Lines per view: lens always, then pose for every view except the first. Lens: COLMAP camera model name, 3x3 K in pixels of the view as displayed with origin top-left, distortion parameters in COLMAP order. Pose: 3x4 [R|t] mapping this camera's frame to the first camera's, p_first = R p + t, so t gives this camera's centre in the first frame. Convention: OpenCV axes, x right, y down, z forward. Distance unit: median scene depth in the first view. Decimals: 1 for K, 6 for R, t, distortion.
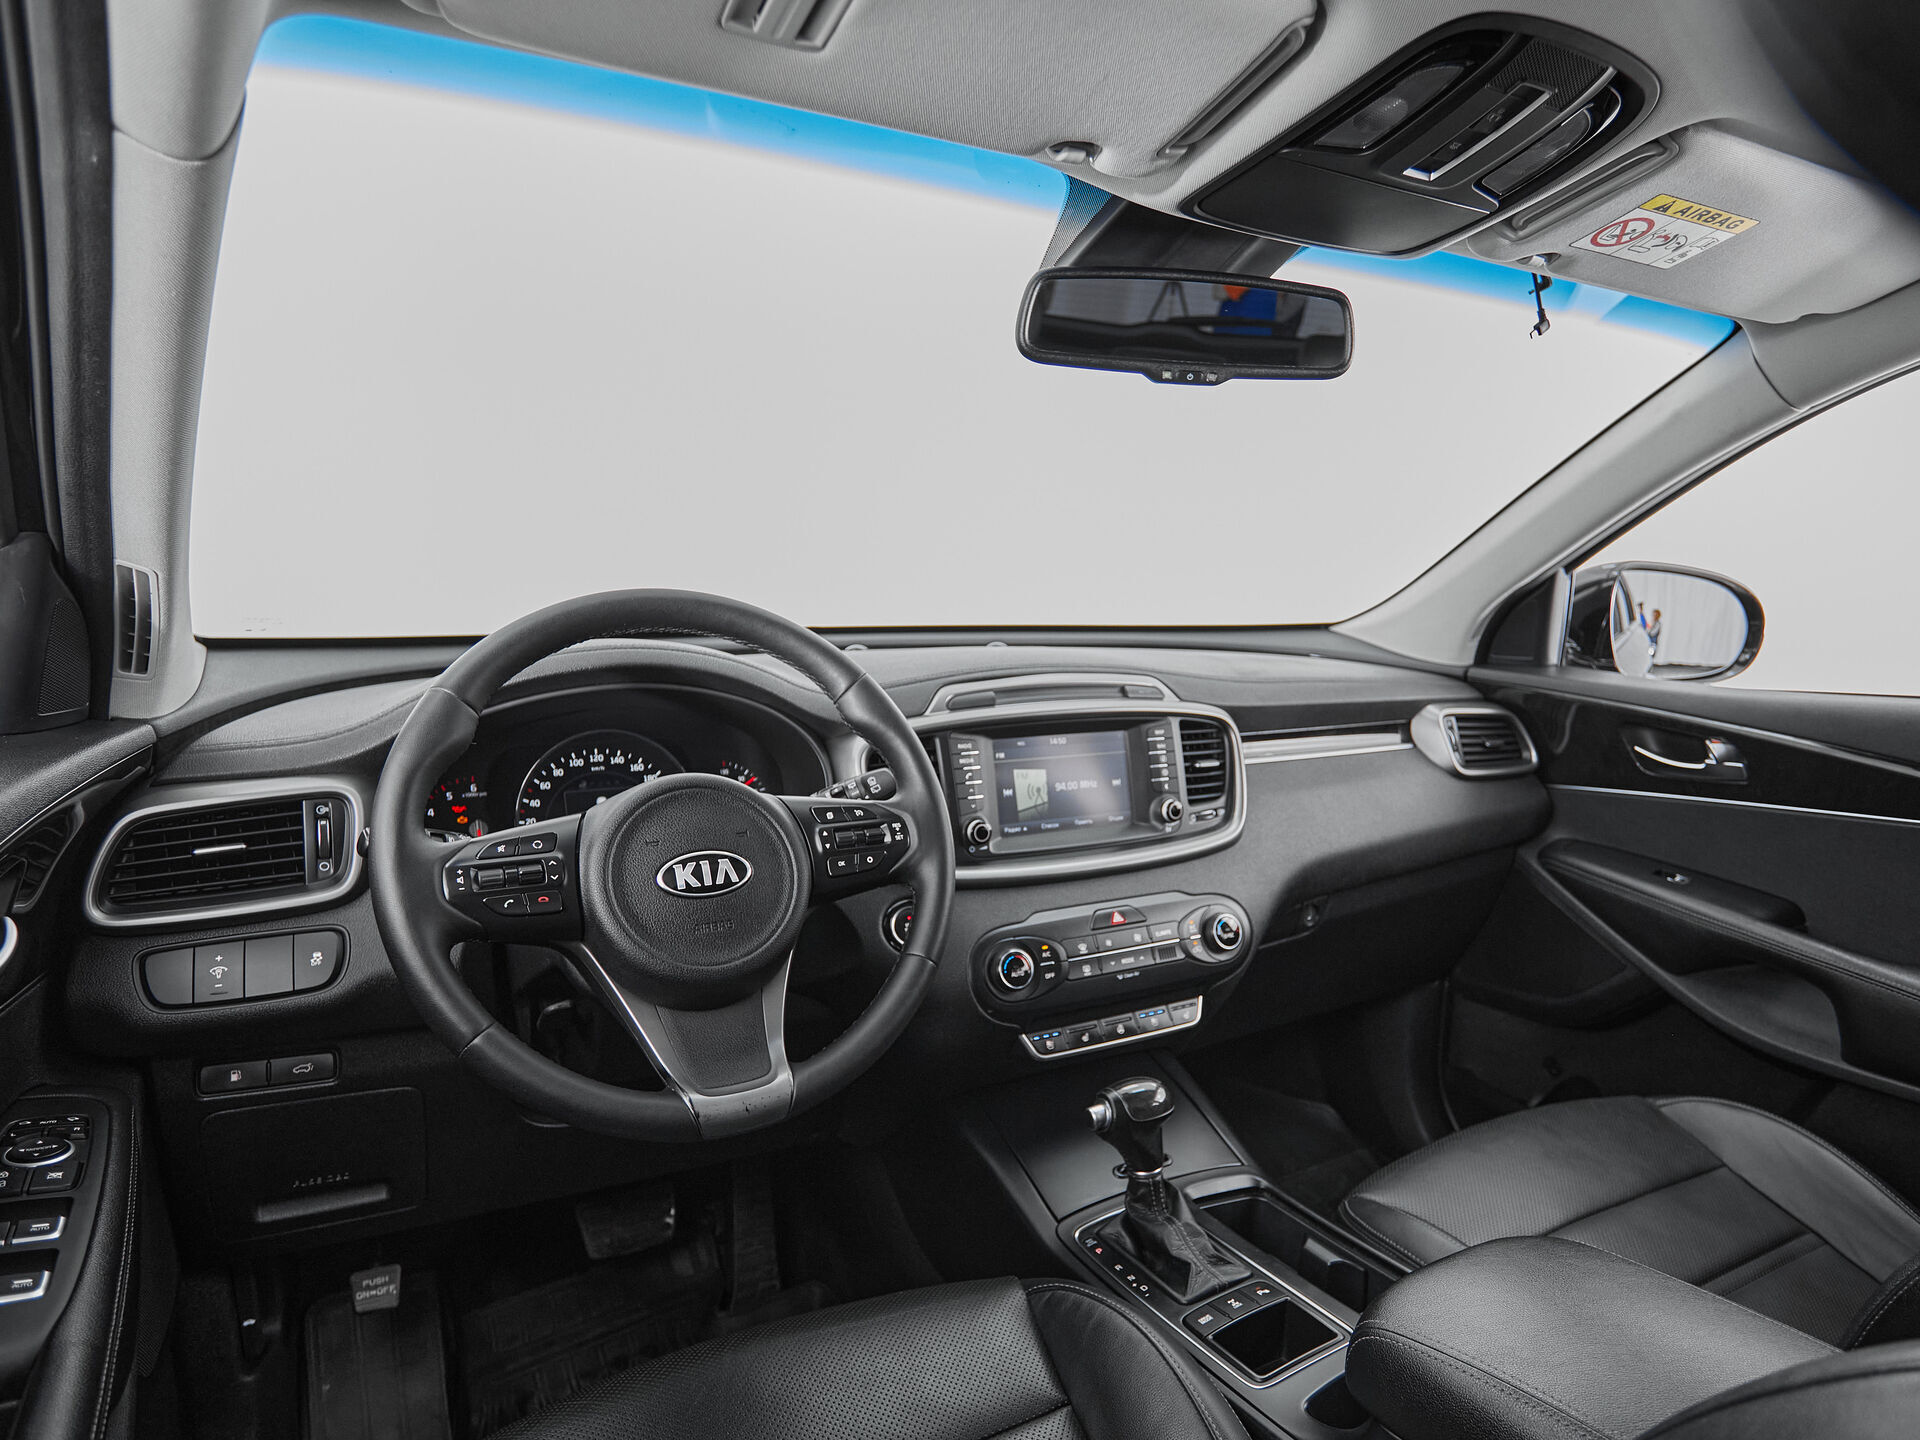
lens RADIAL K [[1151.0, 0, 1009.1], [0, 1151.0, 795.5], [0, 0, 1]] dist [0.003260, -0.000501]
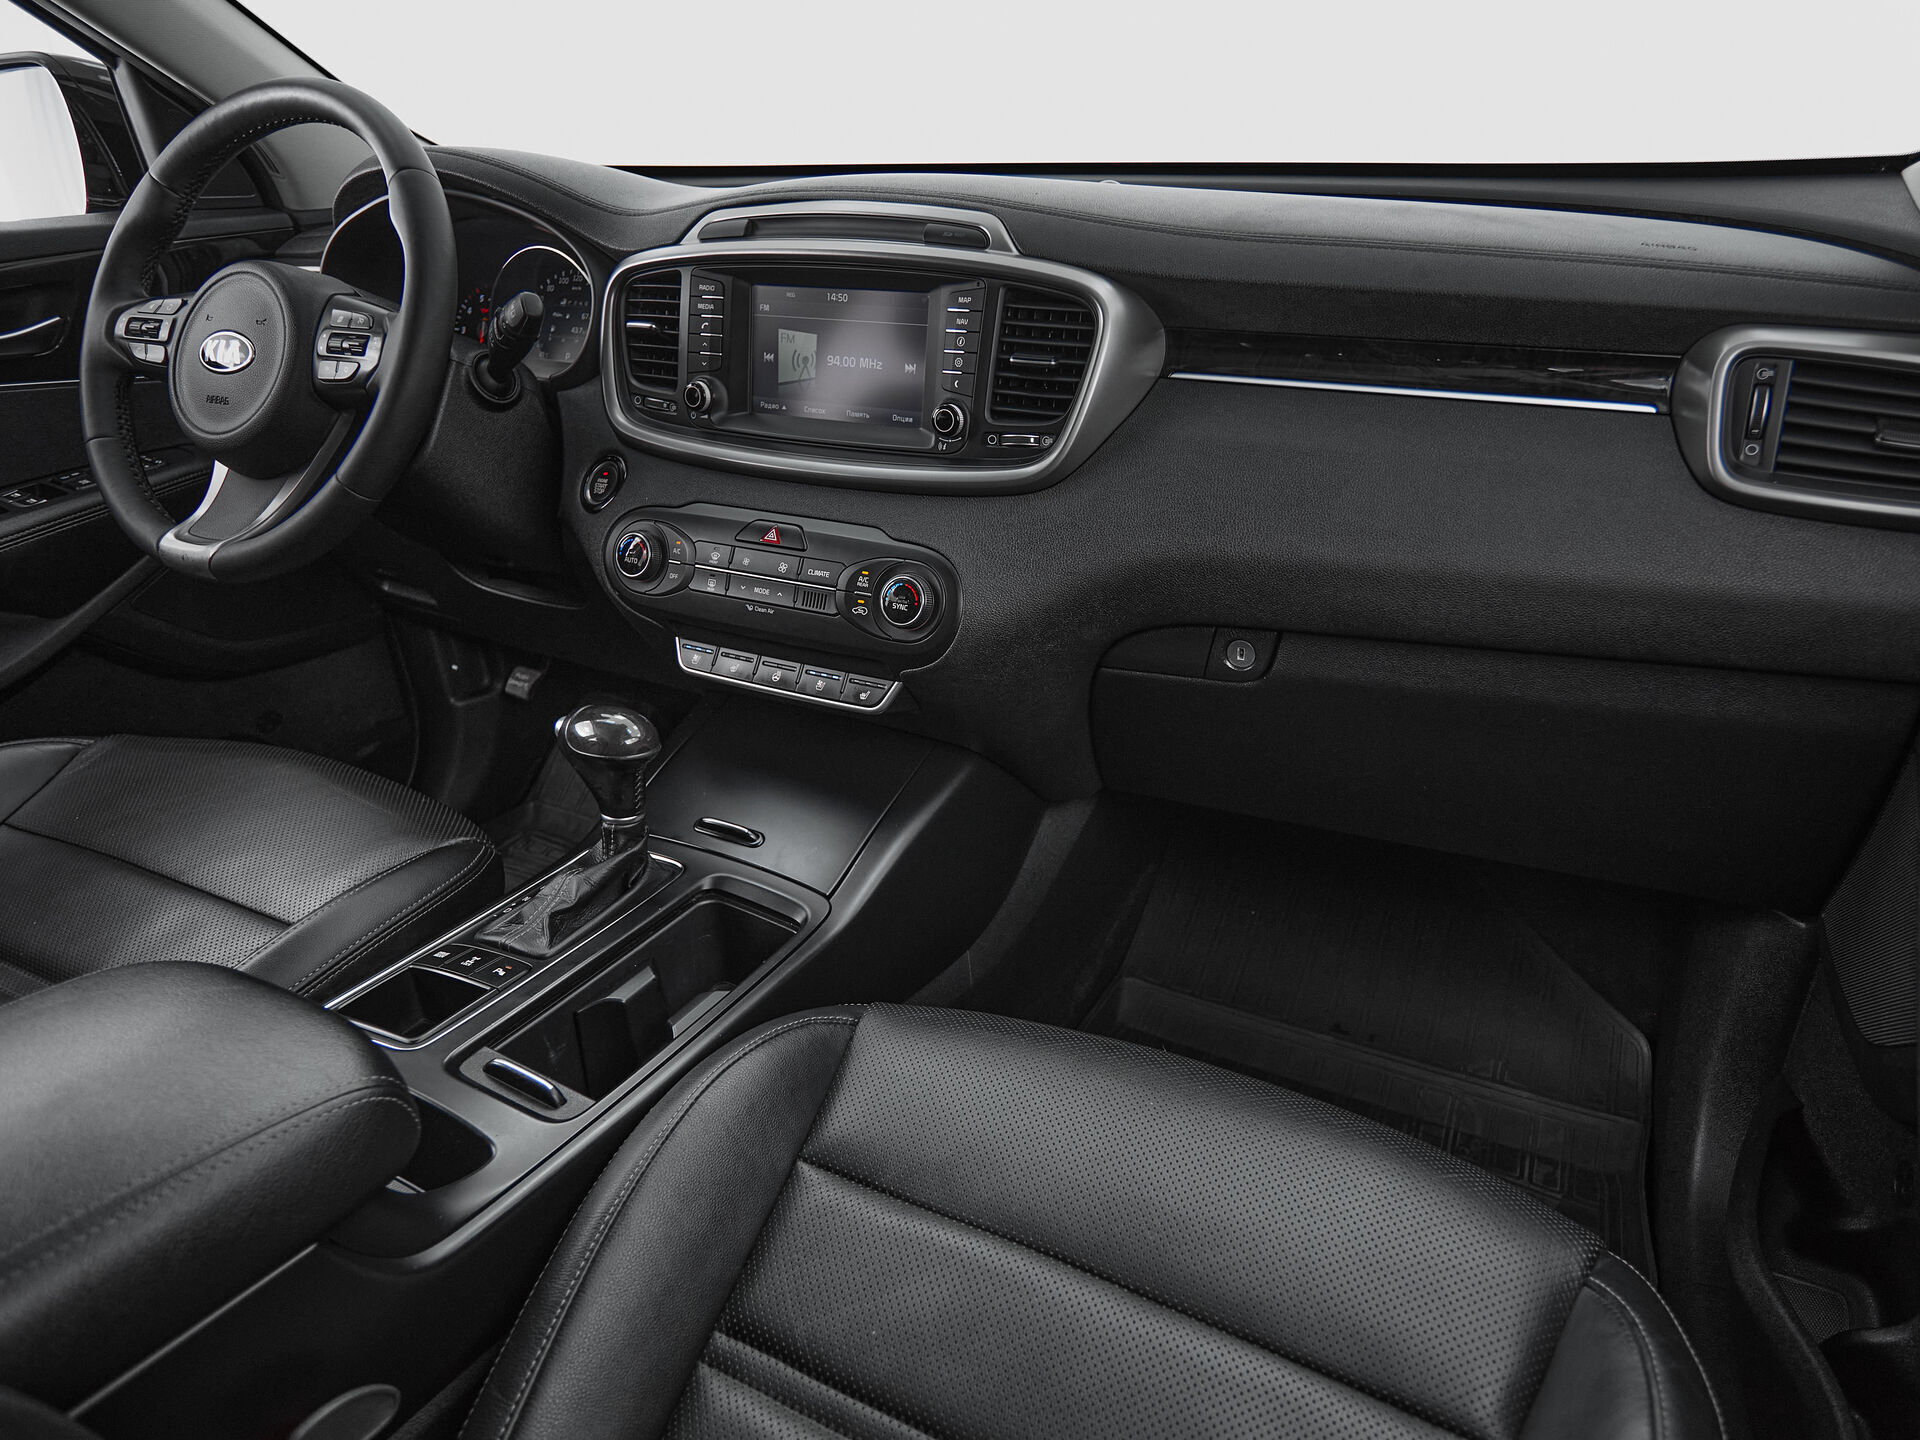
lens RADIAL K [[1135.9, 0, 1029.4], [0, 1135.9, 715.4], [0, 0, 1]] dist [-0.002999, -0.001074]
pose [[0.577396, 0.341145, -0.741778, 0.798790], [-0.150284, 0.937408, 0.314135, -0.045573], [0.802514, -0.069903, 0.592524, 0.679059]]
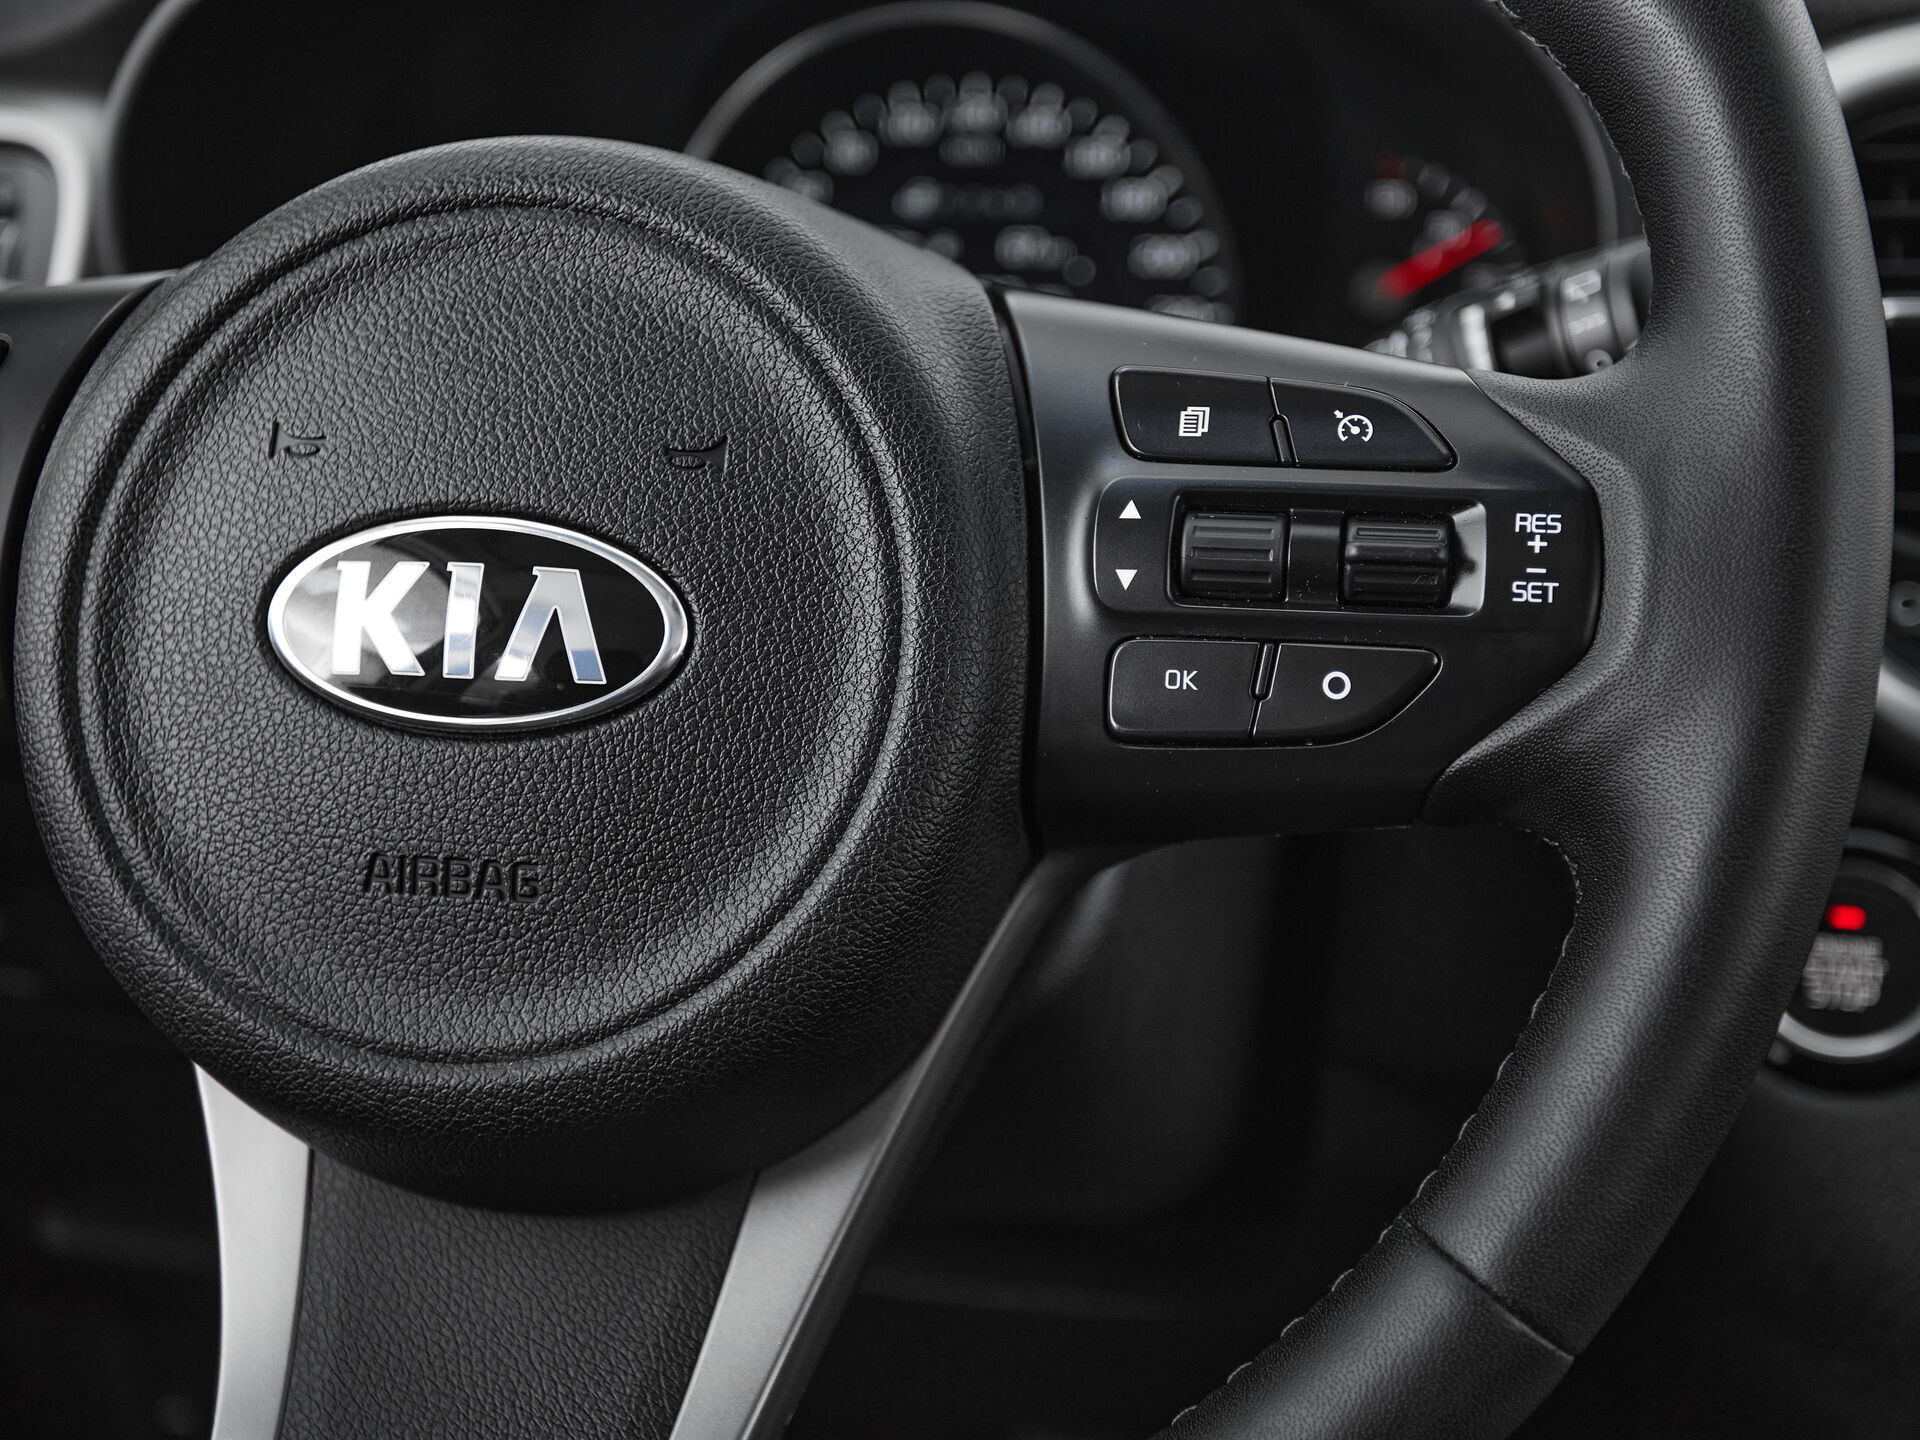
lens RADIAL K [[2371.3, 0, 1053.4], [0, 2371.3, 727.6], [0, 0, 1]] dist [0.018527, 0.029629]
pose [[0.767082, 0.214441, -0.604648, 0.061497], [-0.099655, 0.970871, 0.217897, -0.013481], [0.633761, -0.106888, 0.766108, 0.522796]]
